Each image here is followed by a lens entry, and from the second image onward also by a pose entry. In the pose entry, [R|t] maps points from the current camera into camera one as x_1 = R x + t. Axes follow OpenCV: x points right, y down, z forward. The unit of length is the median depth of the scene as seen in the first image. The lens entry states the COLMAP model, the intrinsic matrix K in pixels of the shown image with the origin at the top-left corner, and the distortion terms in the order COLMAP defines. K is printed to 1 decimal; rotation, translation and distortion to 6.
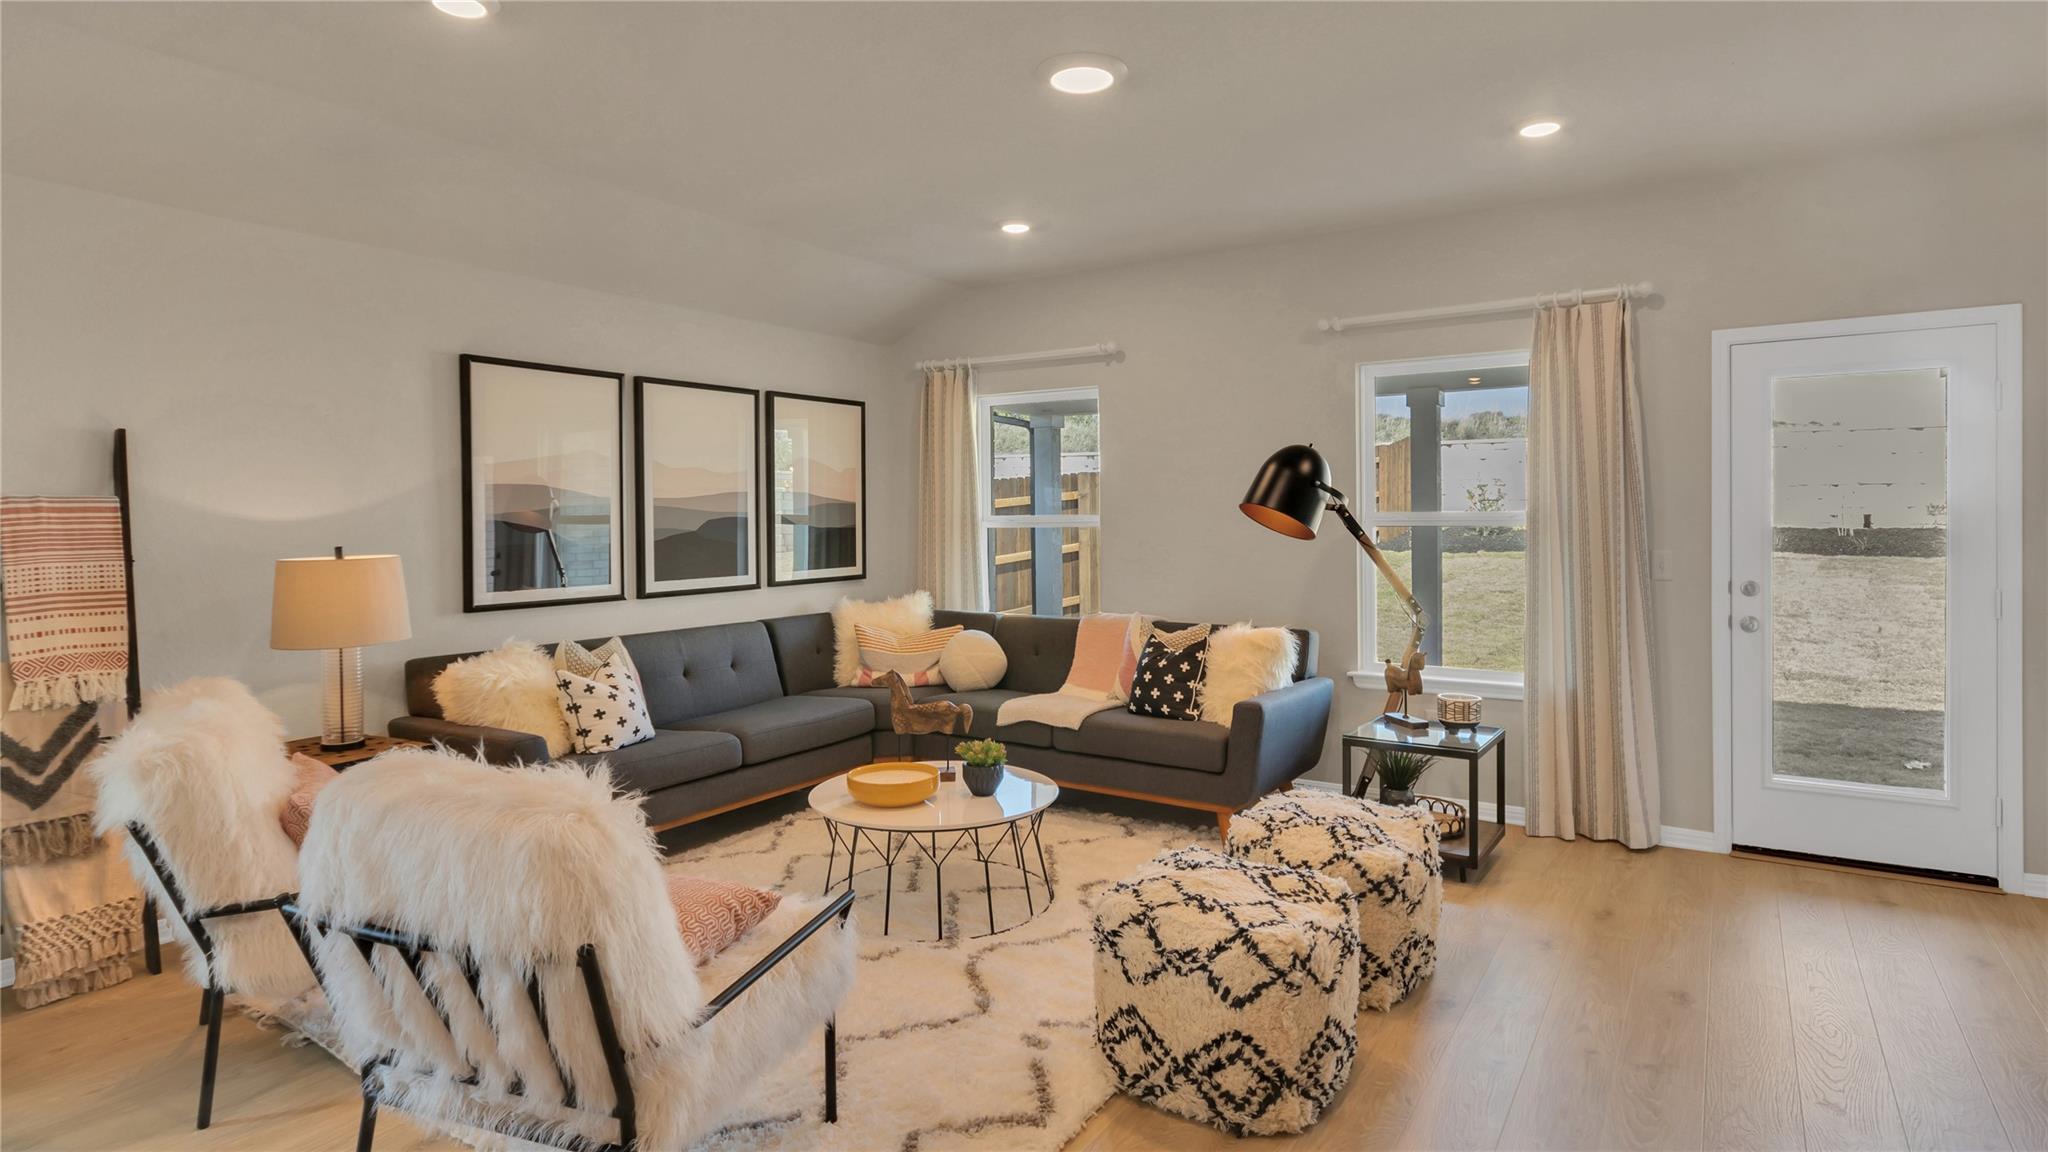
lens RADIAL K [[974.7, 0, 1135.8], [0, 974.7, 539.6], [0, 0, 1]] dist [-0.001178, -0.000851]
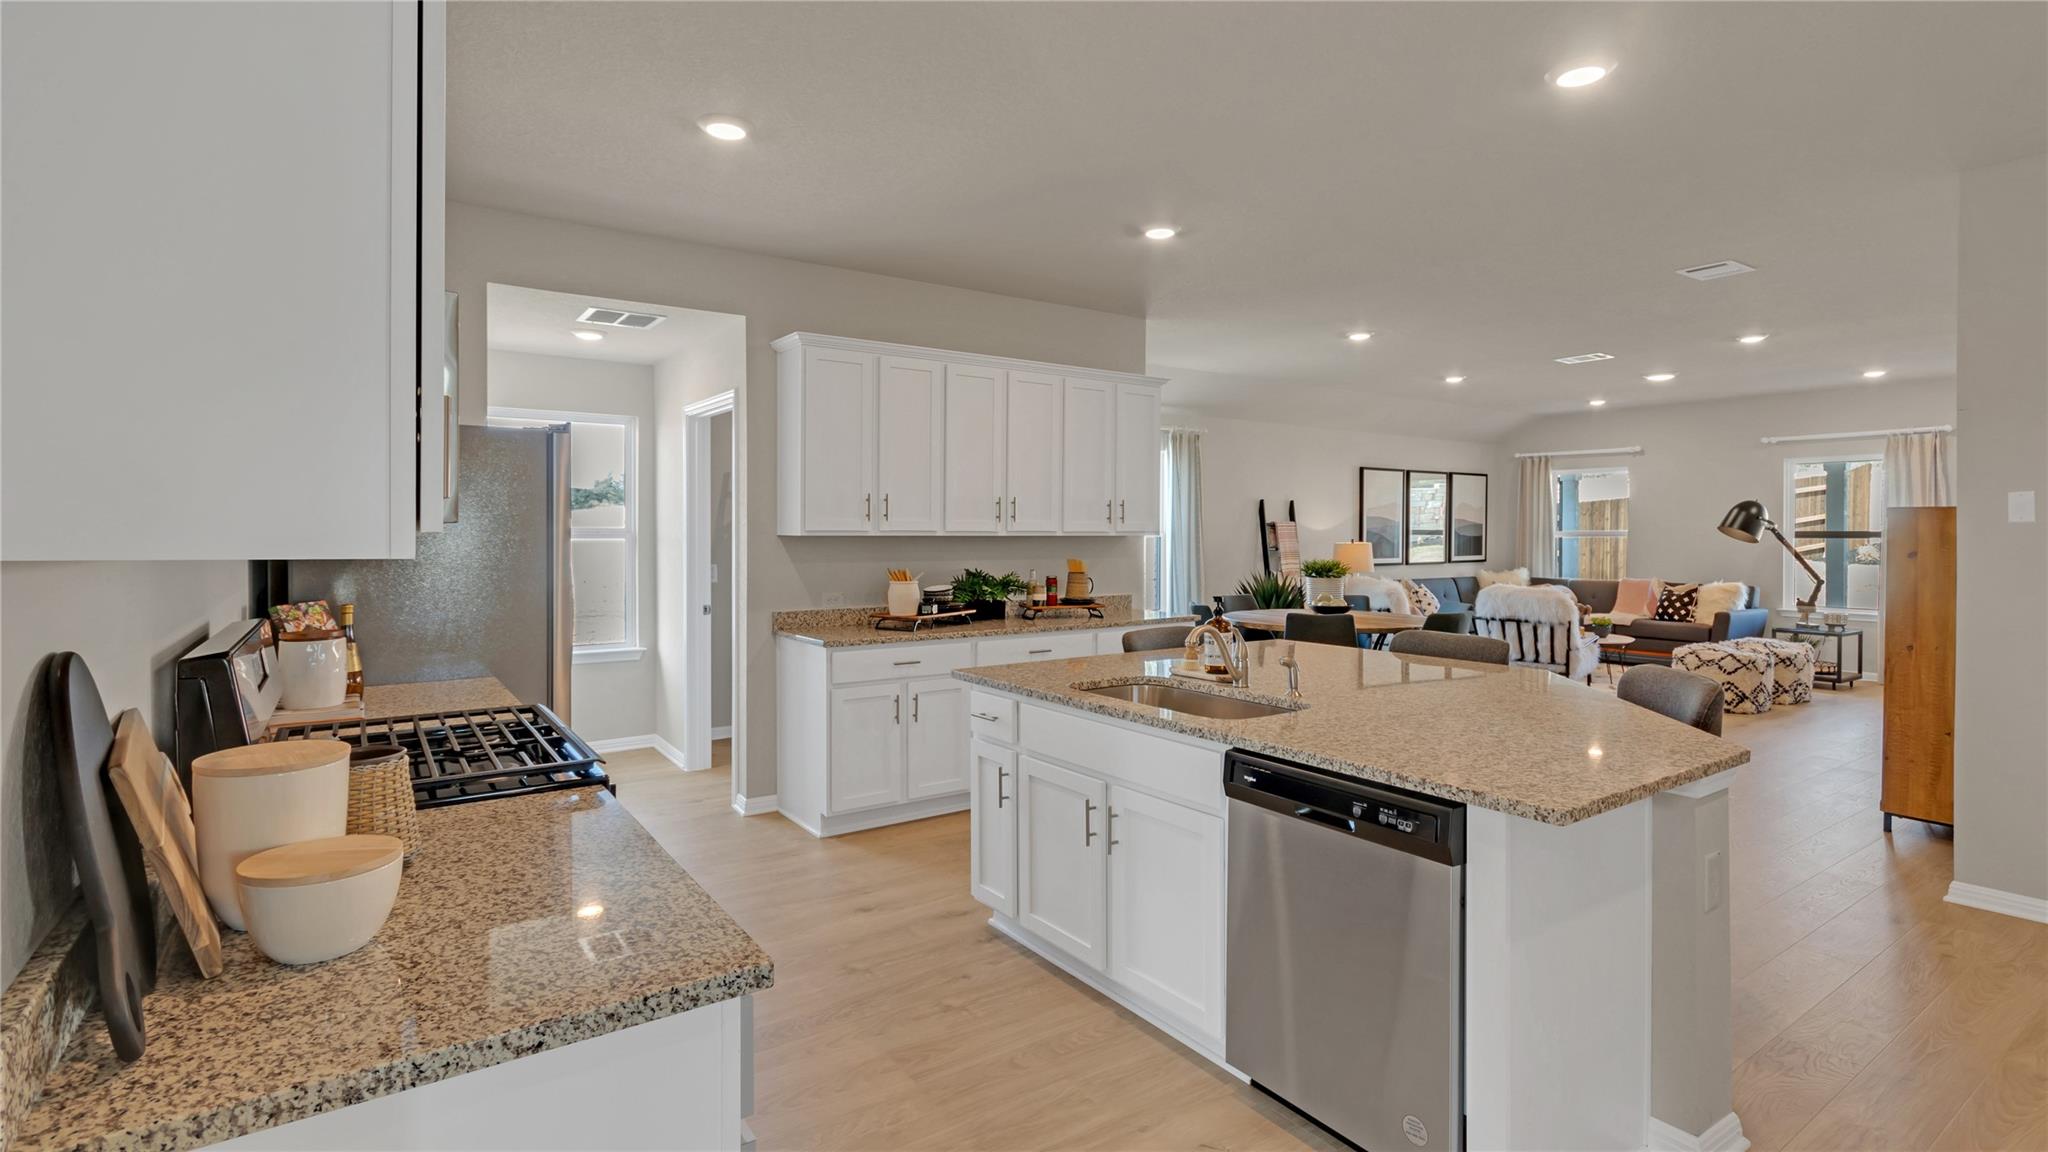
lens RADIAL K [[956.1, 0, 1056.2], [0, 956.1, 546.8], [0, 0, 1]] dist [0.001358, 0.000042]
pose [[0.900228, 0.016832, -0.435093, -0.296883], [-0.020737, 0.999776, -0.004228, 0.049376], [0.434924, 0.012829, 0.900376, -1.597193]]
